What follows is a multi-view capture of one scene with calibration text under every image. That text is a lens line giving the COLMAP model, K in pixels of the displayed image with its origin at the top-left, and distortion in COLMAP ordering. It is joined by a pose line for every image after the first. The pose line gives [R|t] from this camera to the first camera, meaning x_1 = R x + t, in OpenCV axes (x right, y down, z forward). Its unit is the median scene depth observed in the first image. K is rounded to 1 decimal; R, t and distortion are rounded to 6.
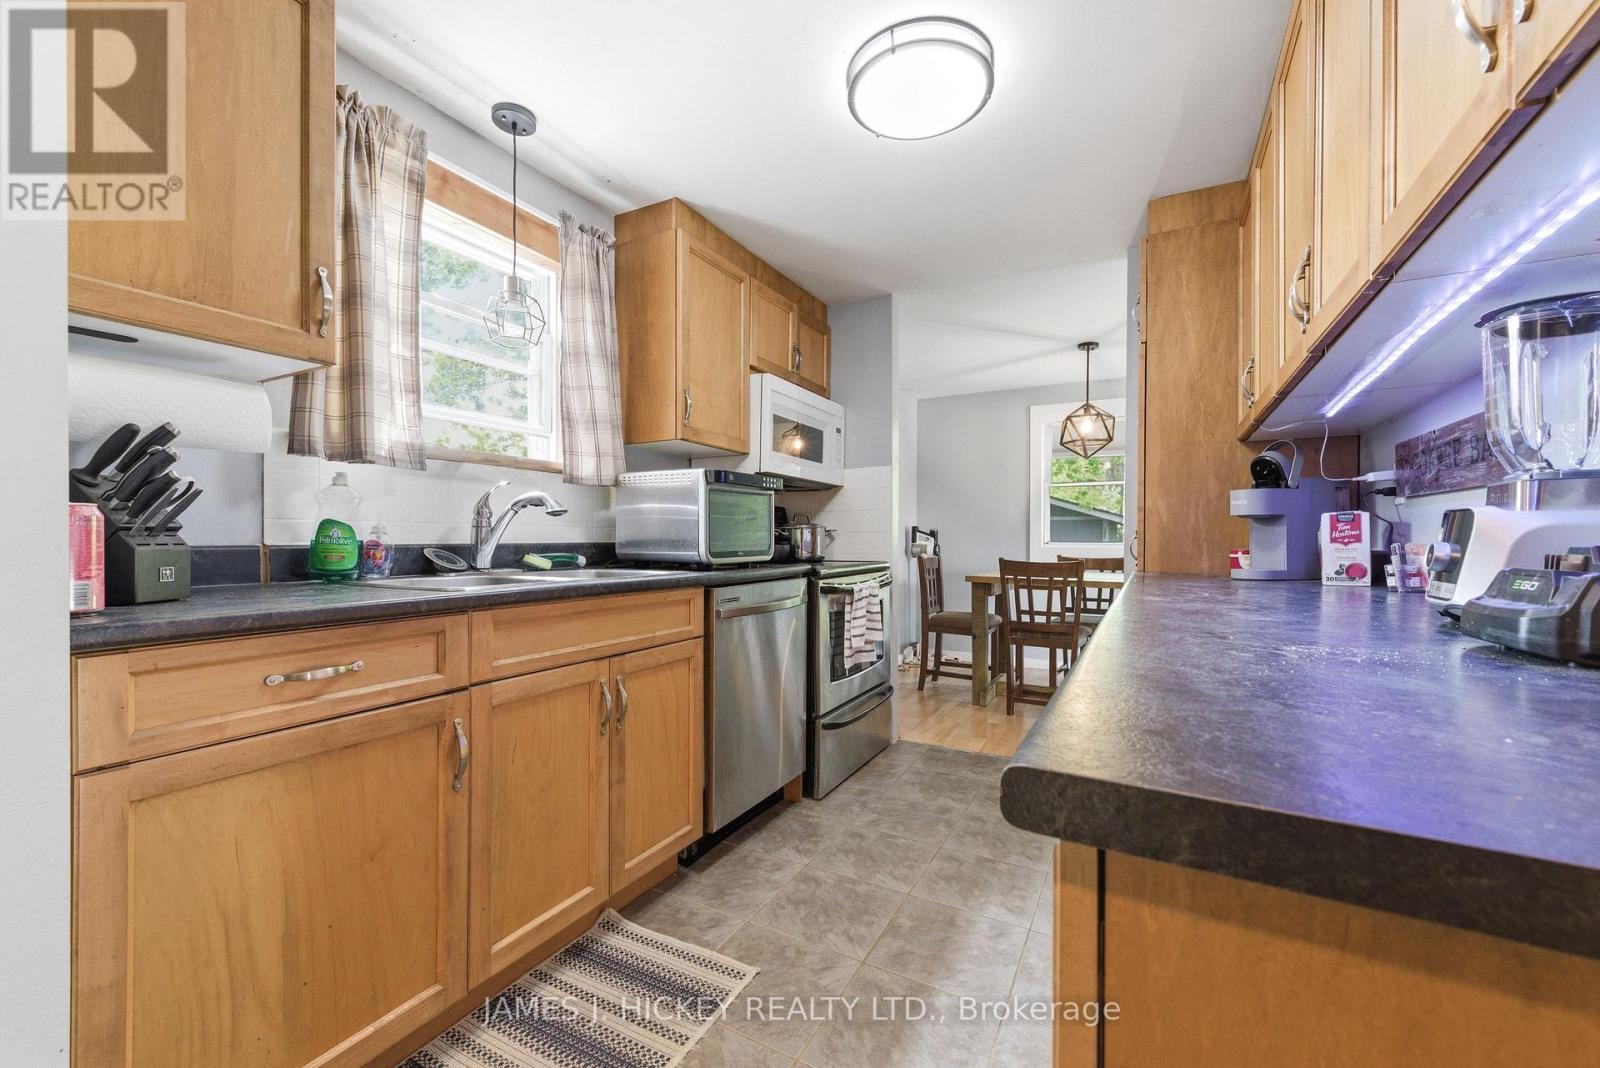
lens RADIAL K [[633.8, 0, 800.3], [0, 633.8, 540.2], [0, 0, 1]] dist [0.000811, -0.000337]
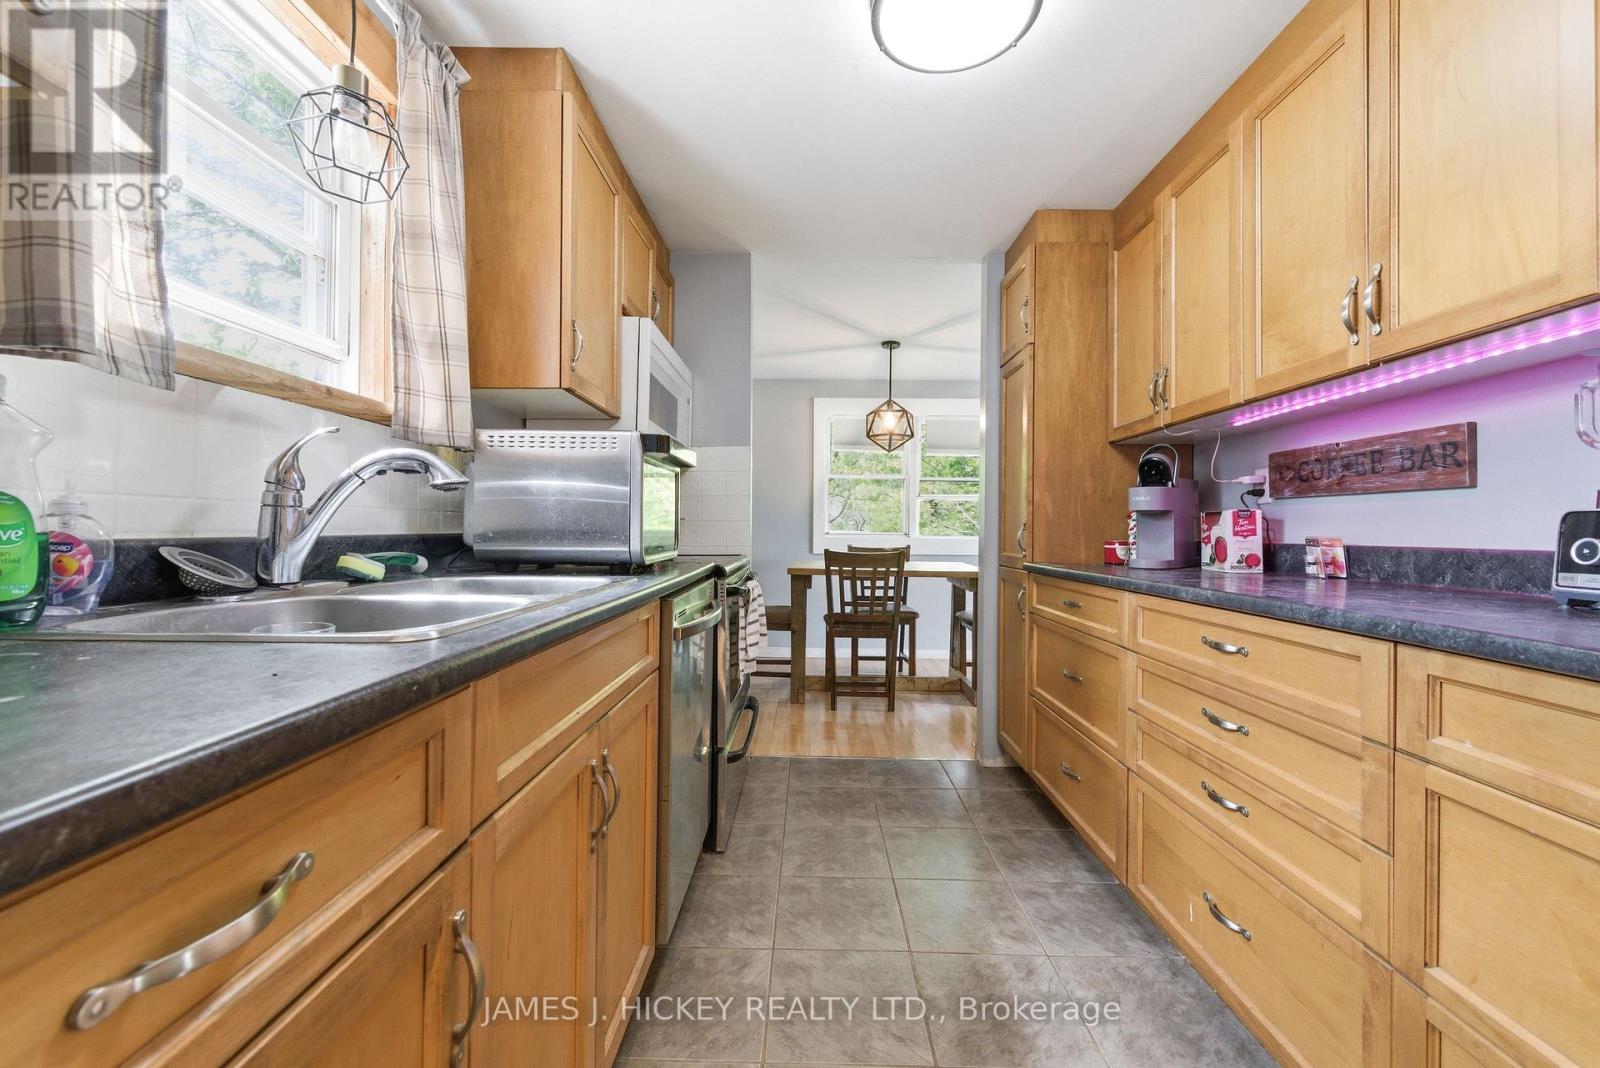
lens RADIAL K [[640.5, 0, 800.4], [0, 640.5, 521.4], [0, 0, 1]] dist [0.001389, -0.000147]
pose [[0.886642, 0.010069, 0.462347, -0.317358], [-0.004635, 0.999906, -0.012889, -0.002711], [-0.462434, 0.009285, 0.886605, 0.269966]]
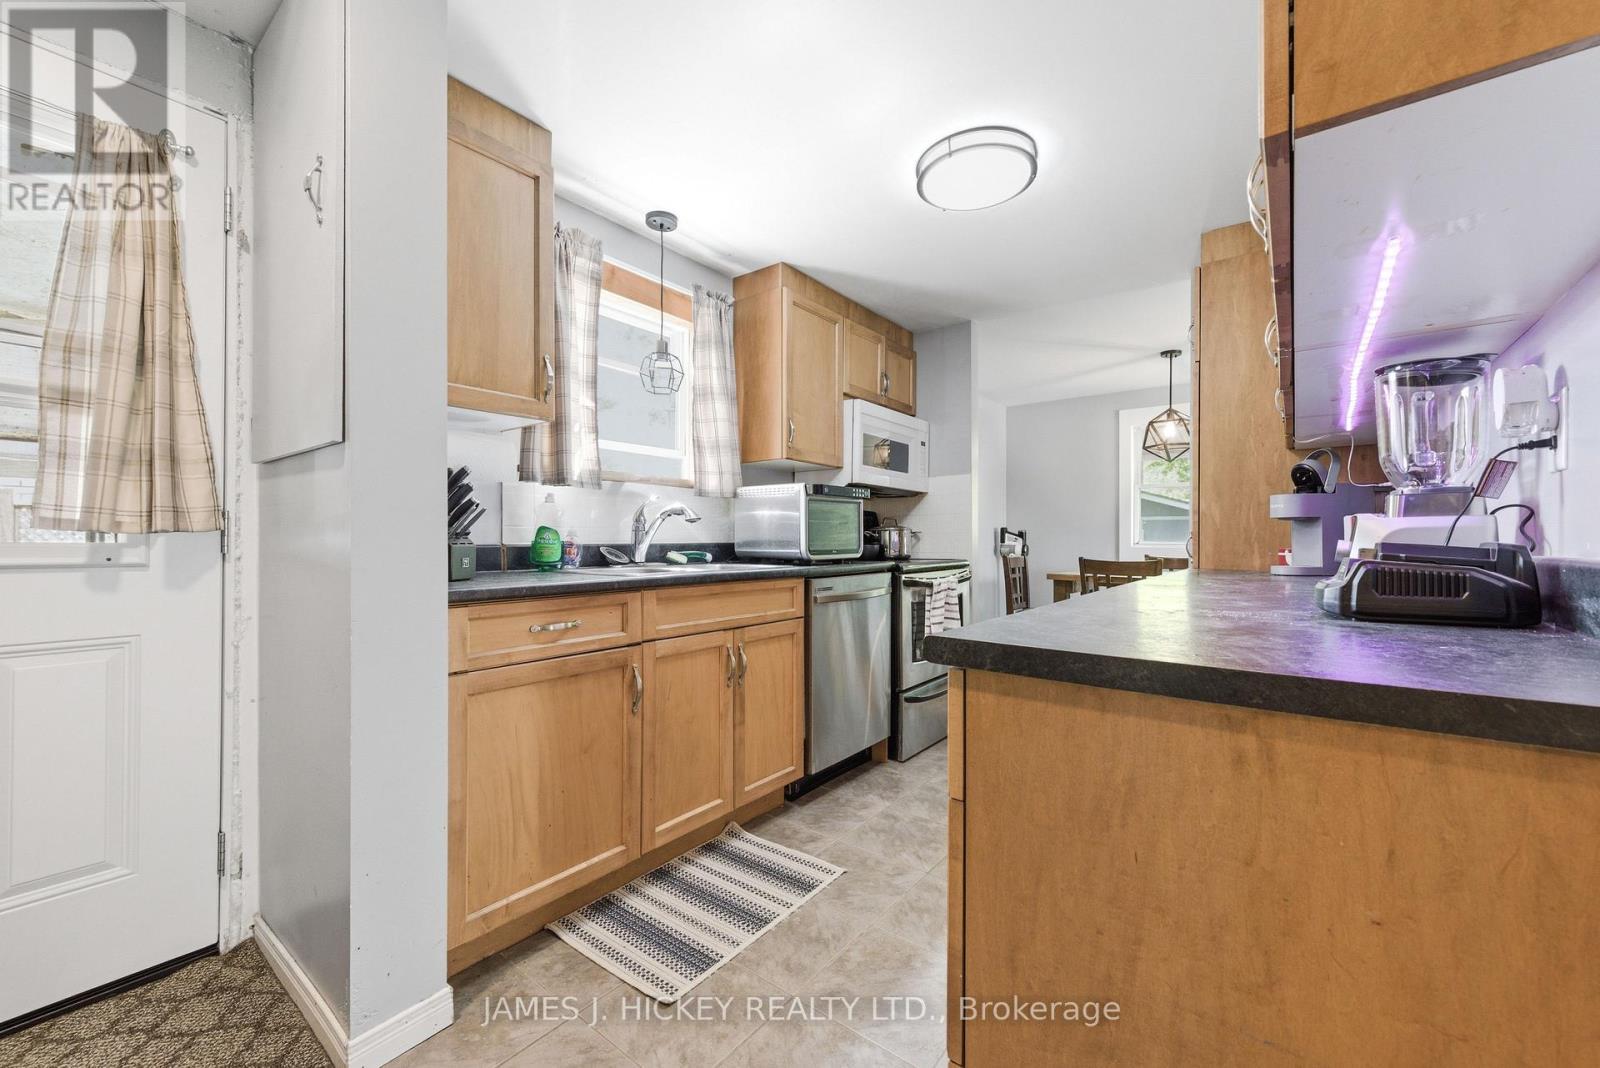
lens RADIAL K [[623.4, 0, 801.4], [0, 623.4, 539.0], [0, 0, 1]] dist [-0.000687, -0.000084]
pose [[0.987097, -0.001884, -0.160114, 0.037102], [0.001323, 0.999993, -0.003612, 0.001125], [0.160119, 0.003354, 0.987092, -0.203796]]
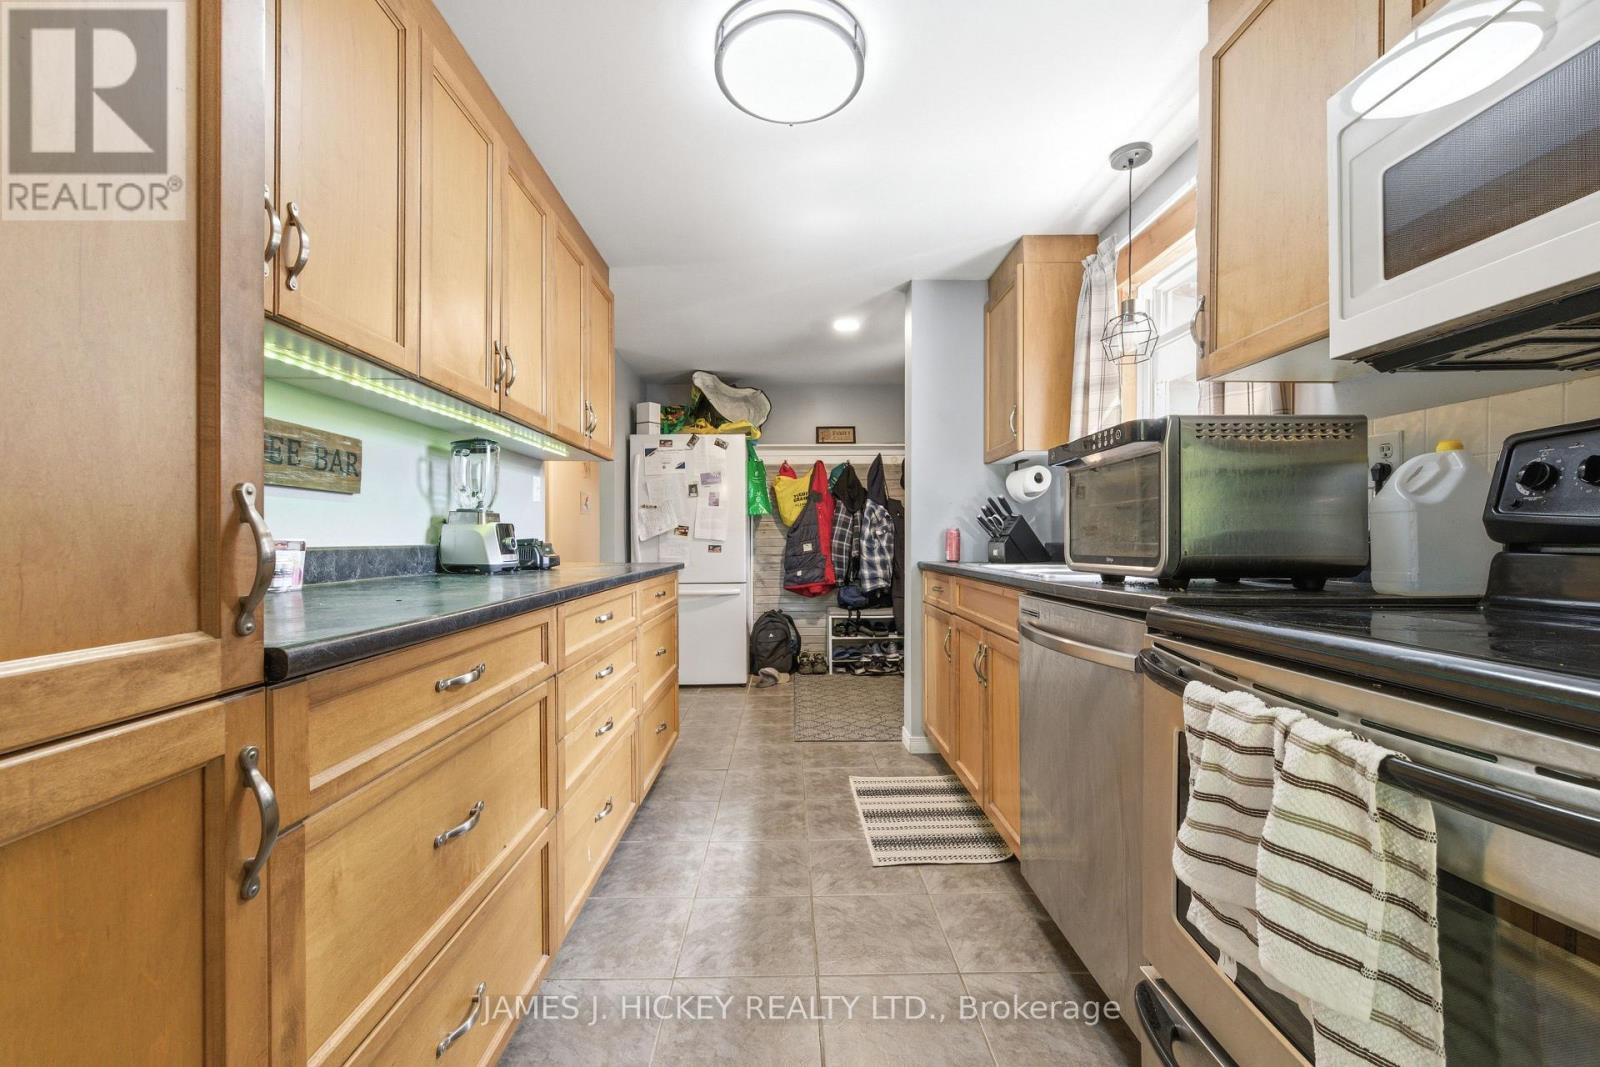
lens RADIAL K [[633.8, 0, 800.3], [0, 633.8, 539.7], [0, 0, 1]] dist [0.000811, -0.000337]
pose [[-0.868584, -0.005059, -0.495515, 0.521563], [-0.005621, 0.999984, -0.000356, 0.002556], [0.495509, 0.002476, -0.868599, 1.489459]]
